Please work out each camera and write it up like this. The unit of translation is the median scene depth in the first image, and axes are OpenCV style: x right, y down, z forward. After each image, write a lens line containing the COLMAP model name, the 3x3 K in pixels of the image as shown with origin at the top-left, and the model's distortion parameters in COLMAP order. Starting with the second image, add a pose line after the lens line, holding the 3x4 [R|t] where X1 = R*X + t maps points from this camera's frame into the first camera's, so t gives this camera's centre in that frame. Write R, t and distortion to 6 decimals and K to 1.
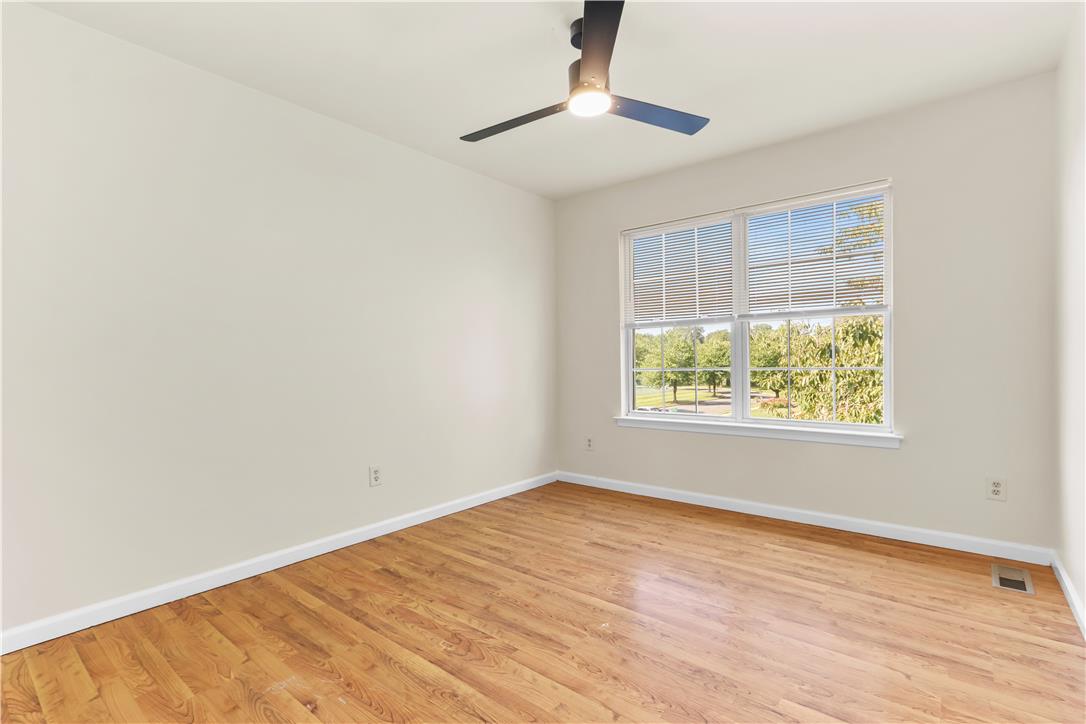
lens RADIAL K [[499.6, 0, 543.0], [0, 499.6, 362.0], [0, 0, 1]] dist [0.002173, 0.000512]
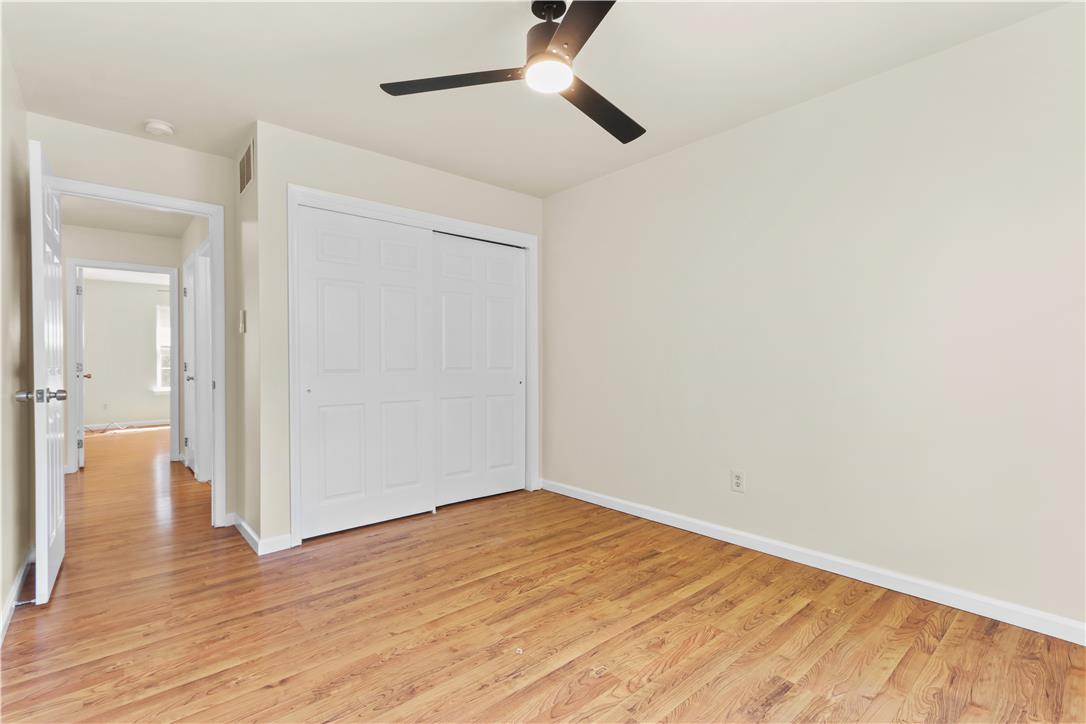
lens RADIAL K [[506.3, 0, 542.9], [0, 506.3, 369.7], [0, 0, 1]] dist [-0.001879, 0.000345]
pose [[-0.159535, 0.027628, -0.986806, 0.844632], [-0.002030, 0.999597, 0.028314, -0.016201], [0.987190, 0.006520, -0.159414, 0.977974]]
